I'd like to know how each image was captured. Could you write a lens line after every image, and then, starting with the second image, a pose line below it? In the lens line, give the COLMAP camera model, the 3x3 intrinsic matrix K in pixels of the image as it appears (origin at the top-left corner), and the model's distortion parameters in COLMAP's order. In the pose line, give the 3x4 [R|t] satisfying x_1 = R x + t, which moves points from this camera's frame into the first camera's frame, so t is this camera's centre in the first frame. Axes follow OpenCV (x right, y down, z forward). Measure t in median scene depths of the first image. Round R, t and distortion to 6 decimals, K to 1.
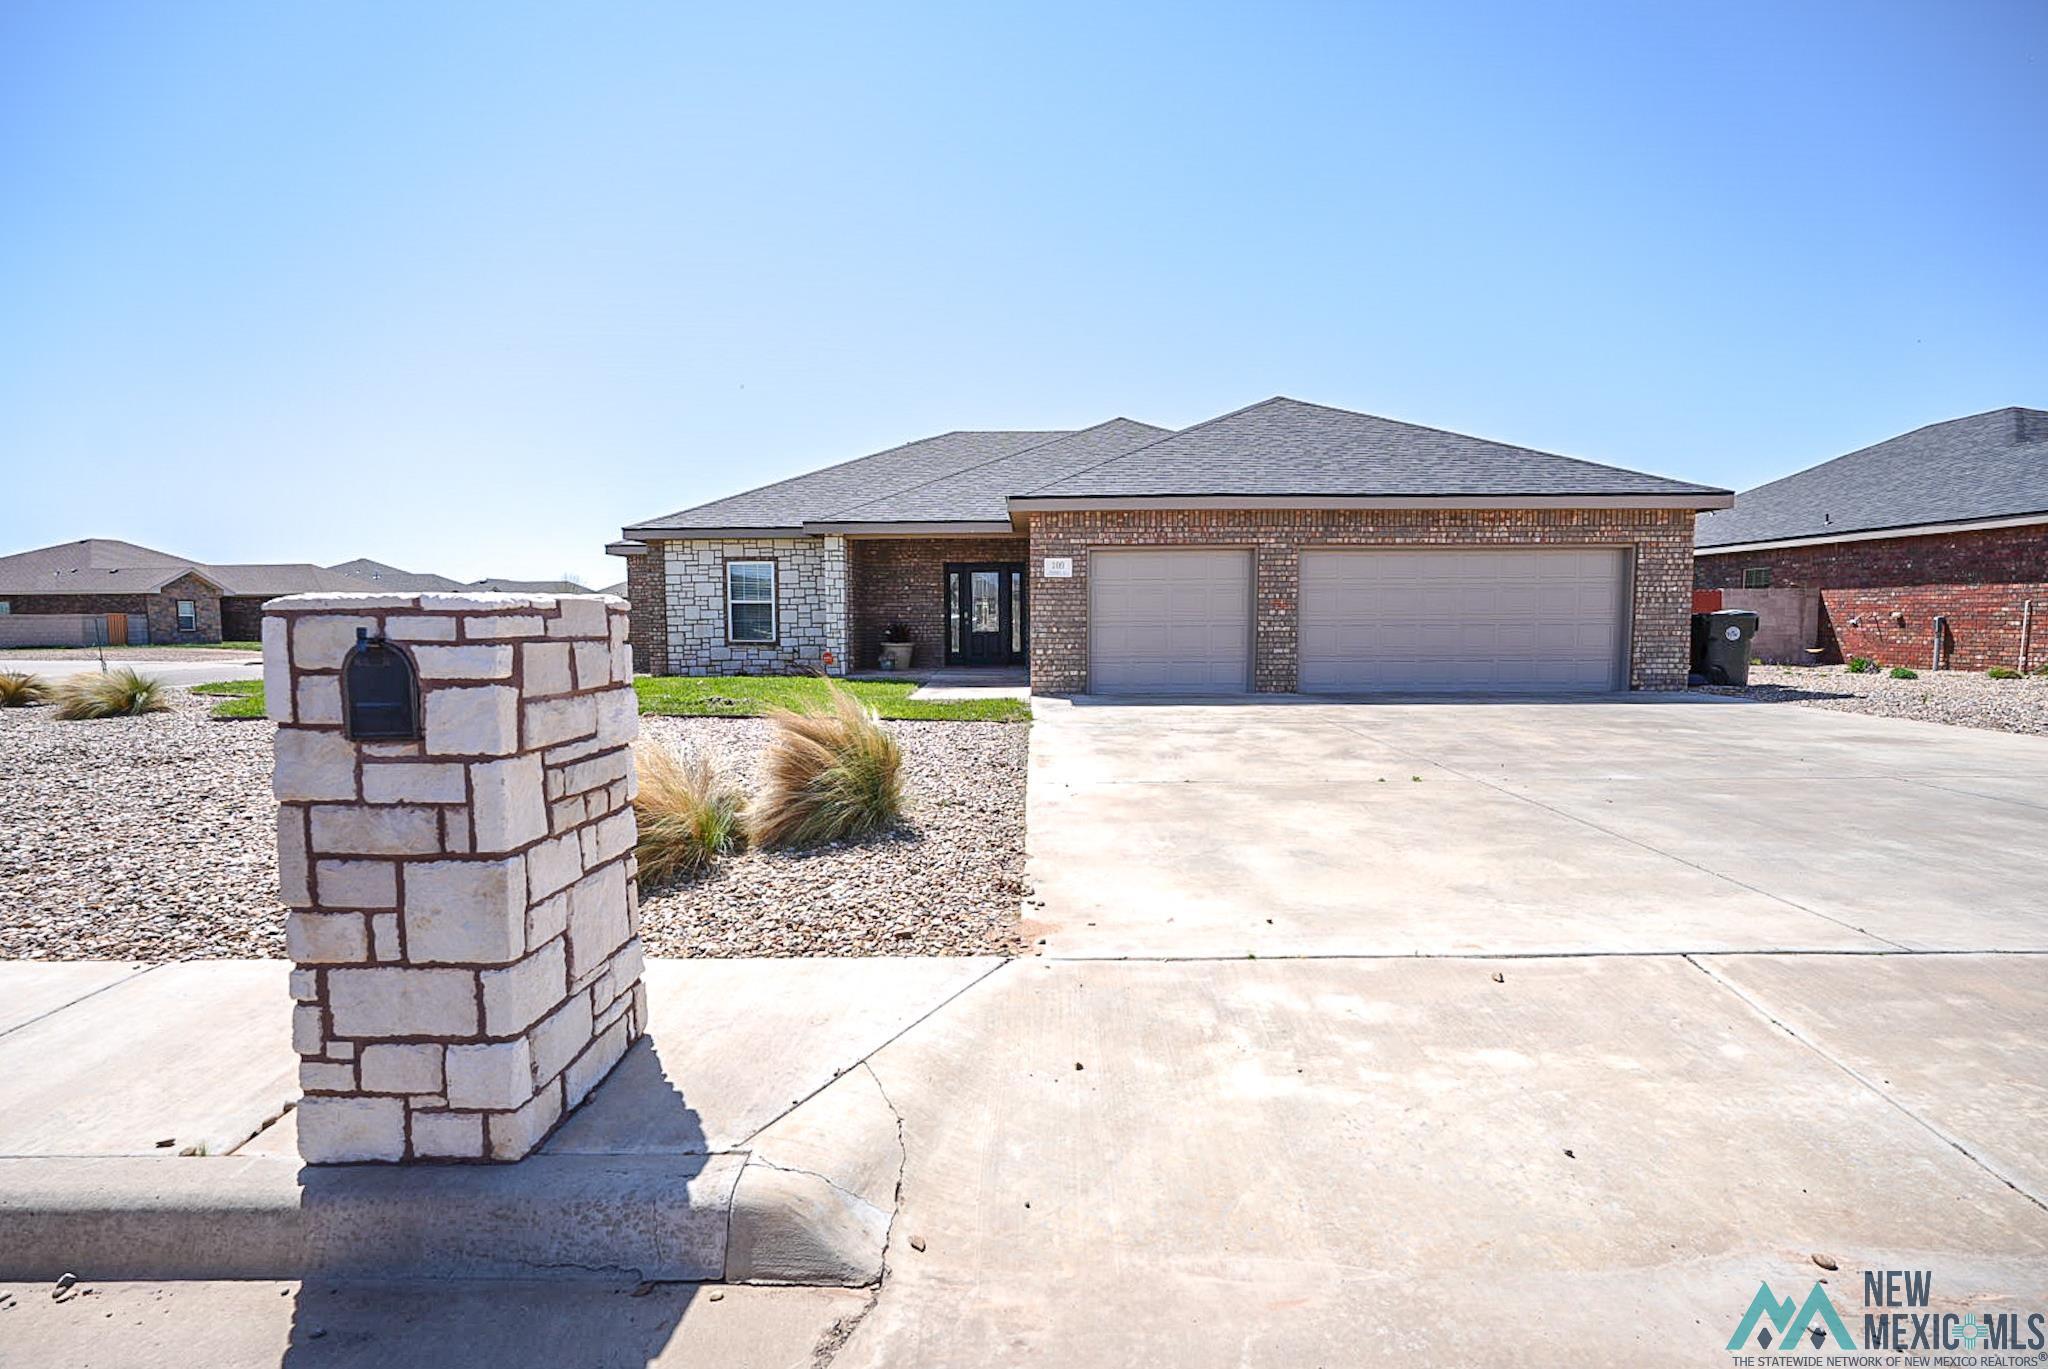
lens RADIAL K [[955.0, 0, 1024.1], [0, 955.0, 689.3], [0, 0, 1]] dist [-0.010979, 0.004314]
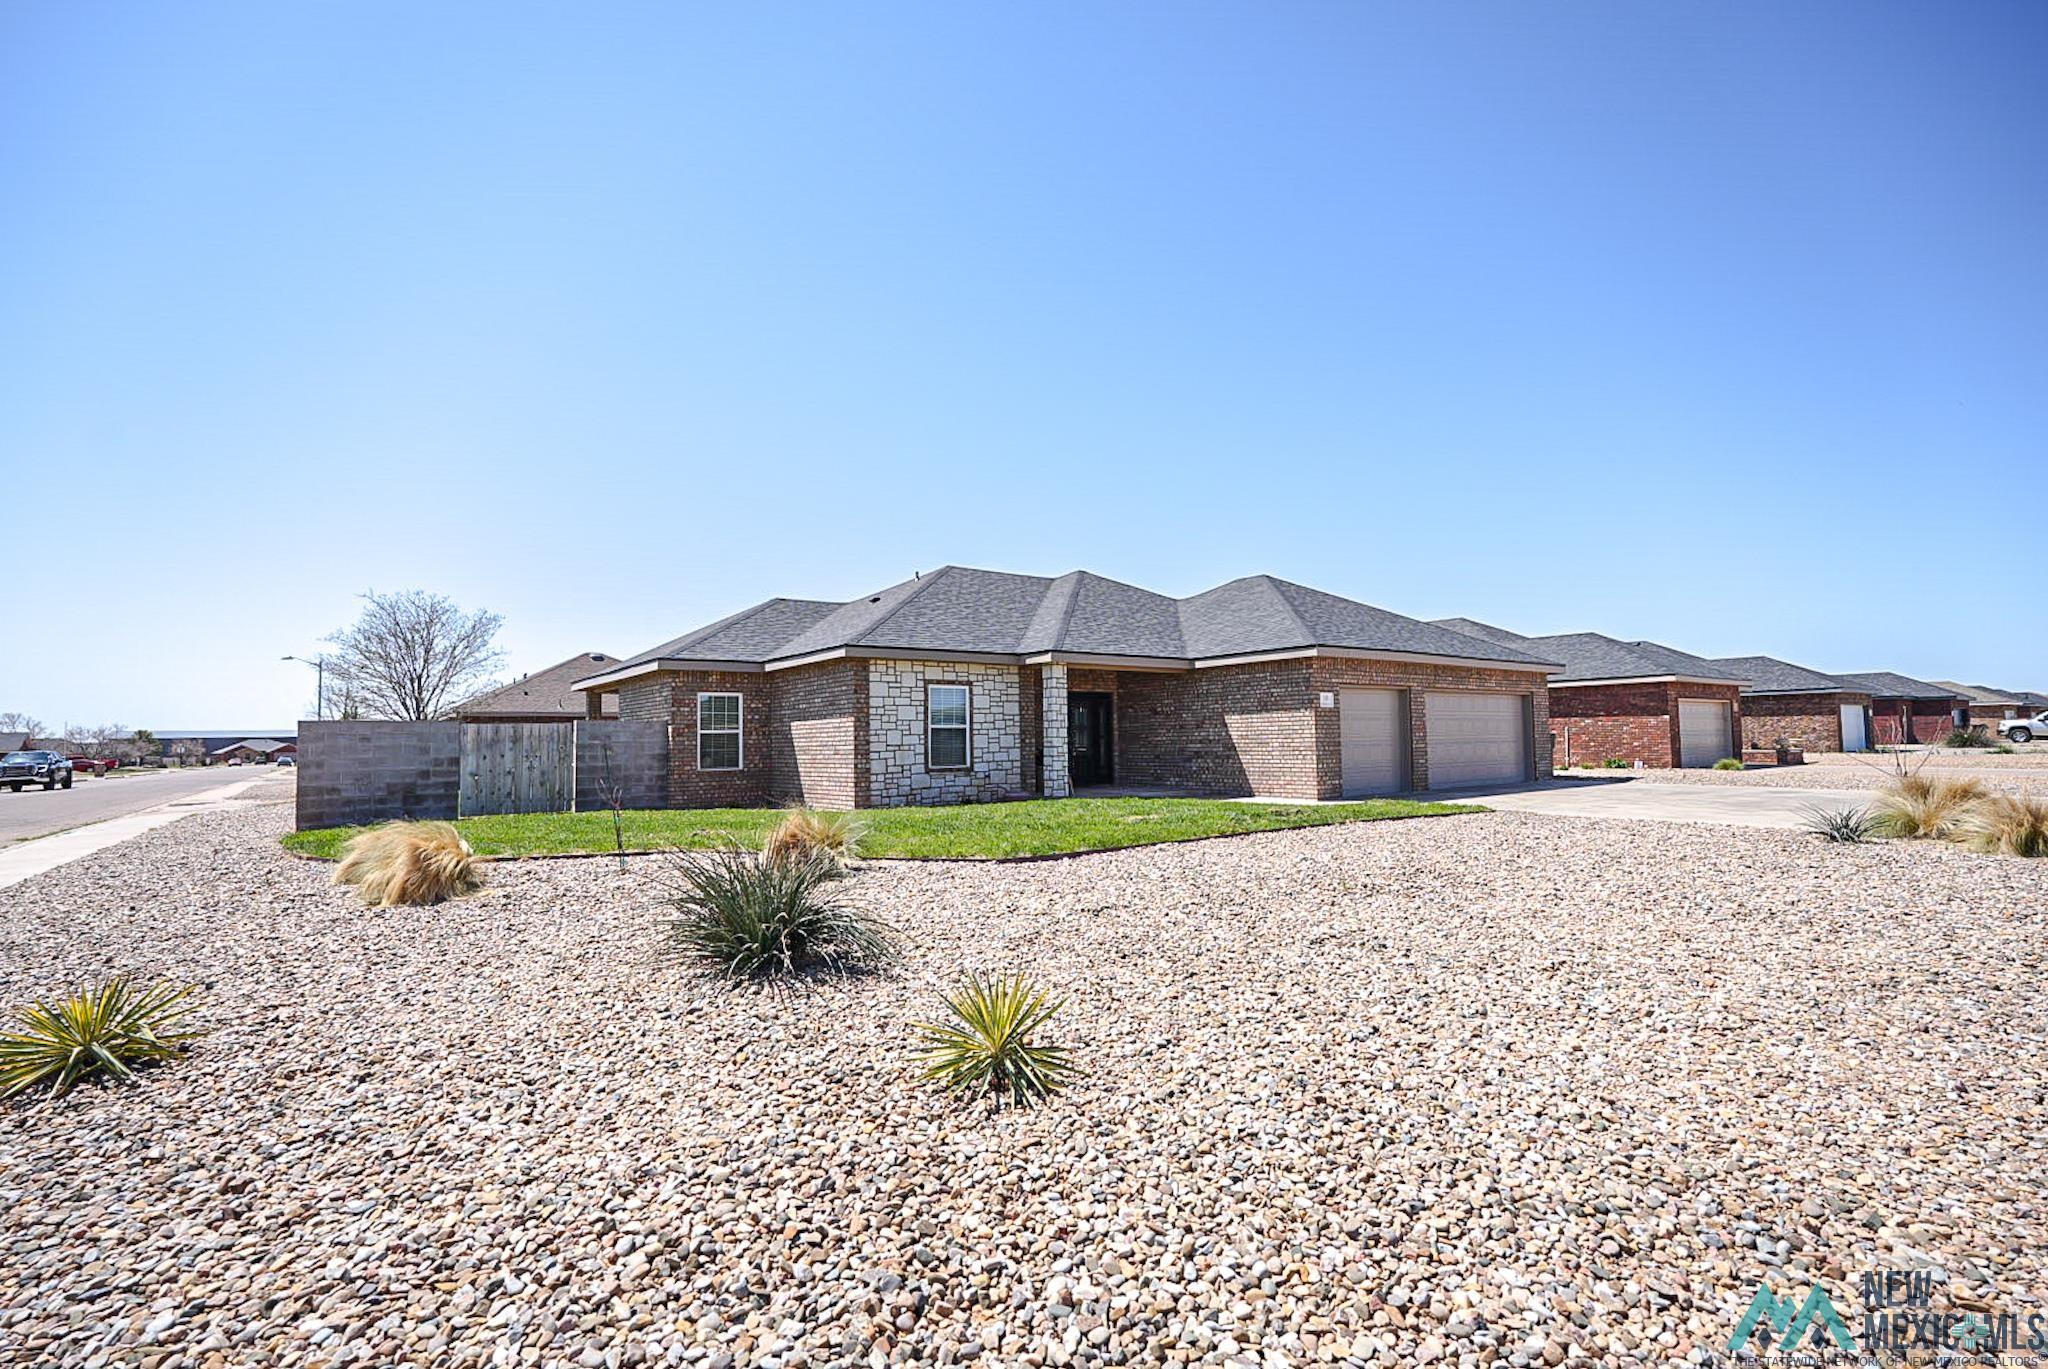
lens RADIAL K [[955.0, 0, 1024.8], [0, 955.0, 687.7], [0, 0, 1]] dist [-0.010979, 0.004314]
pose [[0.774888, 0.028567, 0.631452, -1.088102], [0.058876, 0.991373, -0.117099, -0.016541], [-0.629350, 0.127916, 0.766522, 0.264602]]
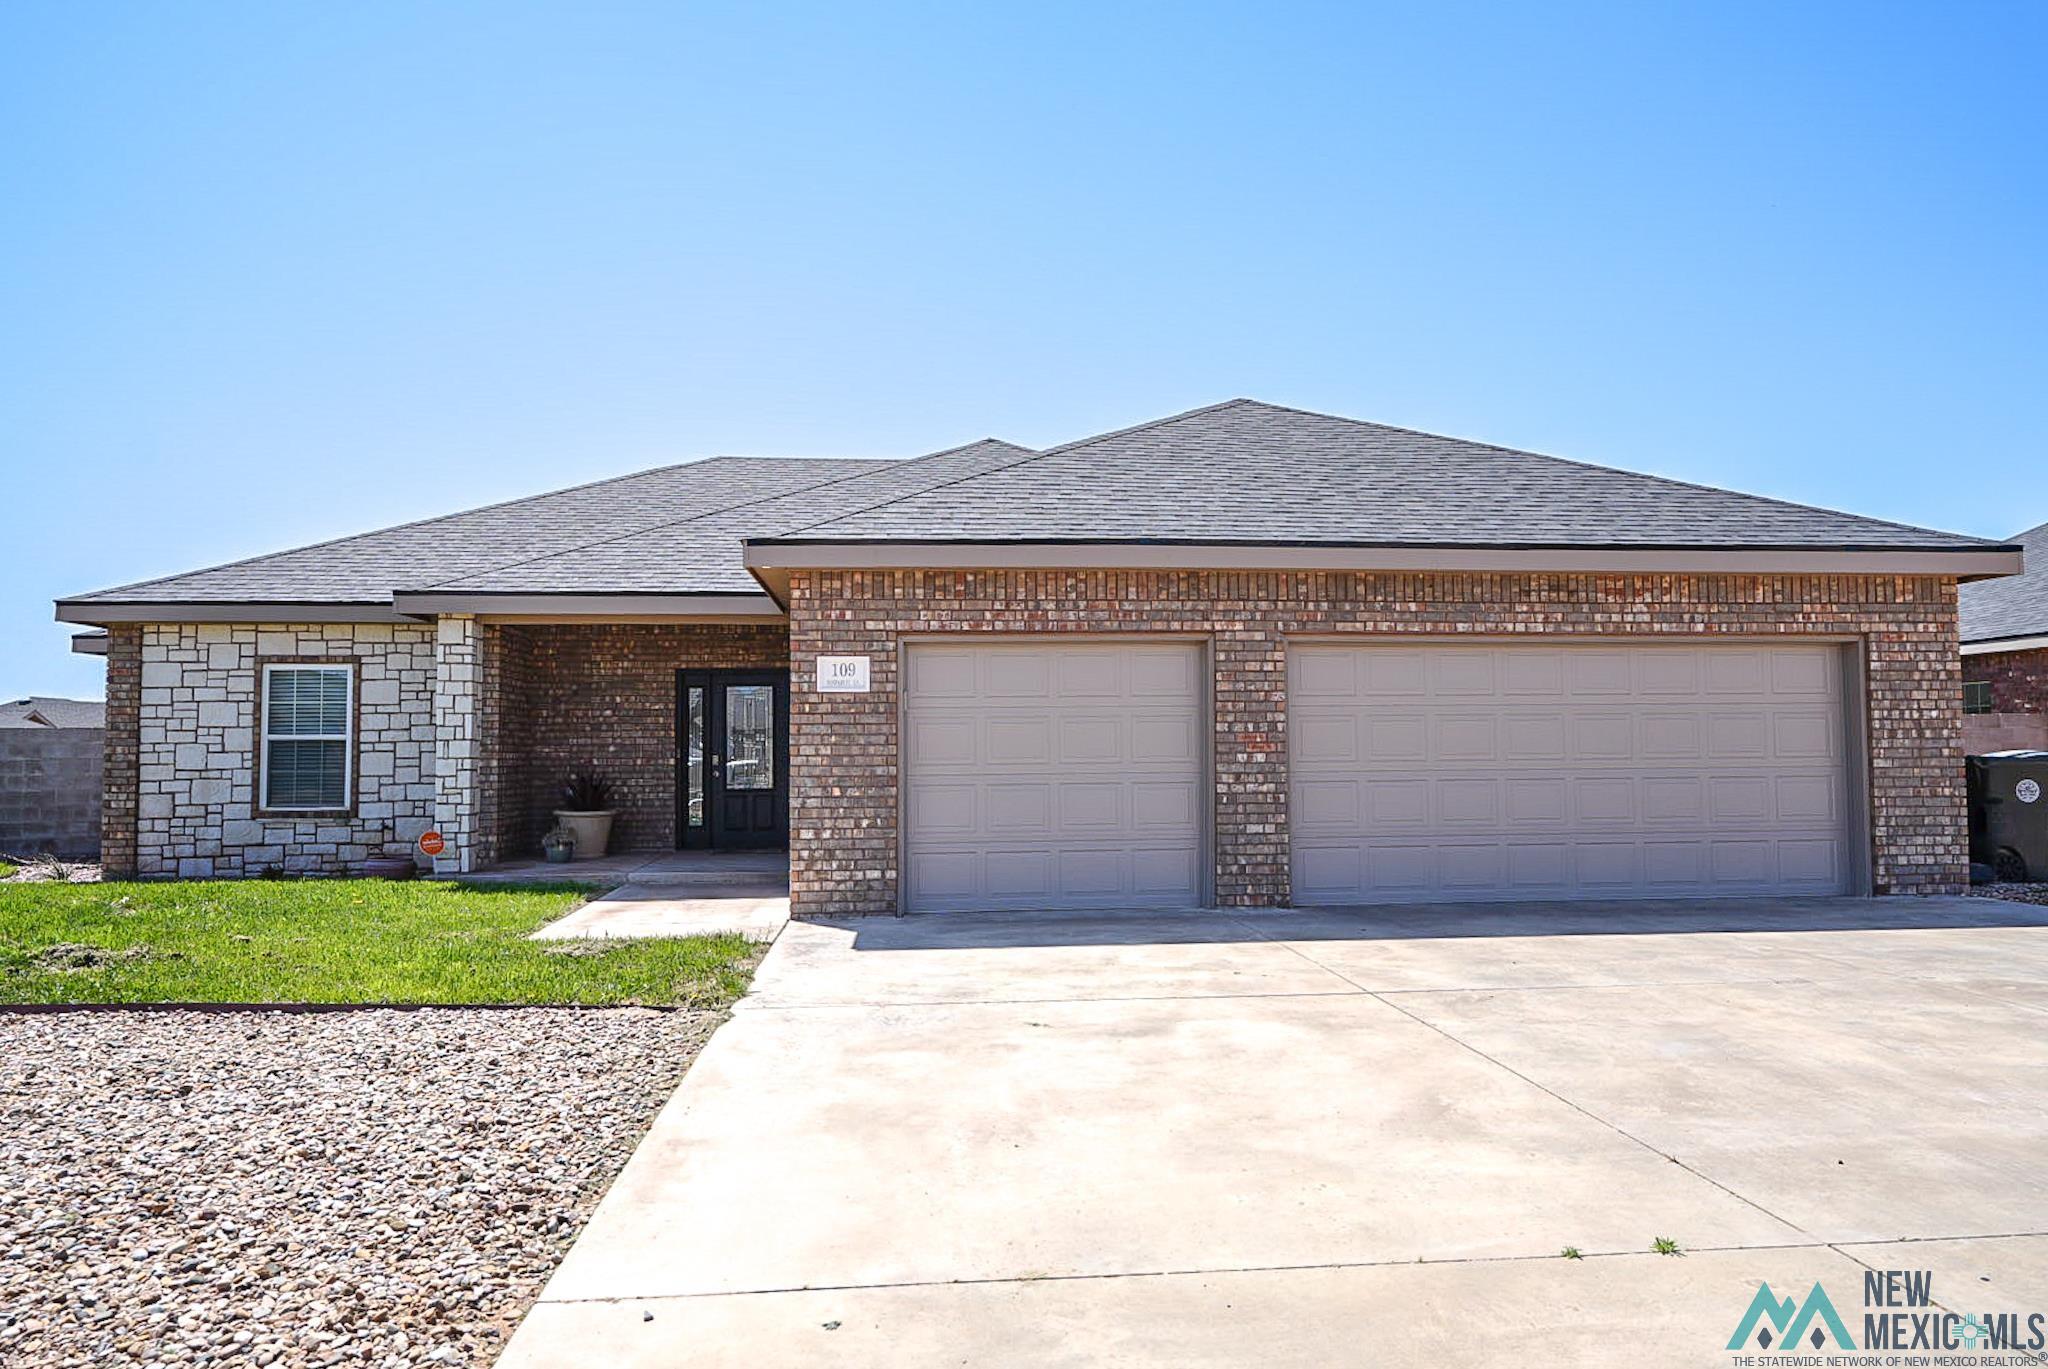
lens RADIAL K [[1335.9, 0, 1032.6], [0, 1335.9, 686.0], [0, 0, 1]] dist [0.003372, 0.001476]
pose [[0.994789, 0.002546, 0.101919, 0.064094], [0.010284, 0.992083, -0.125160, -0.027009], [-0.101431, 0.125556, 0.986888, 0.257275]]
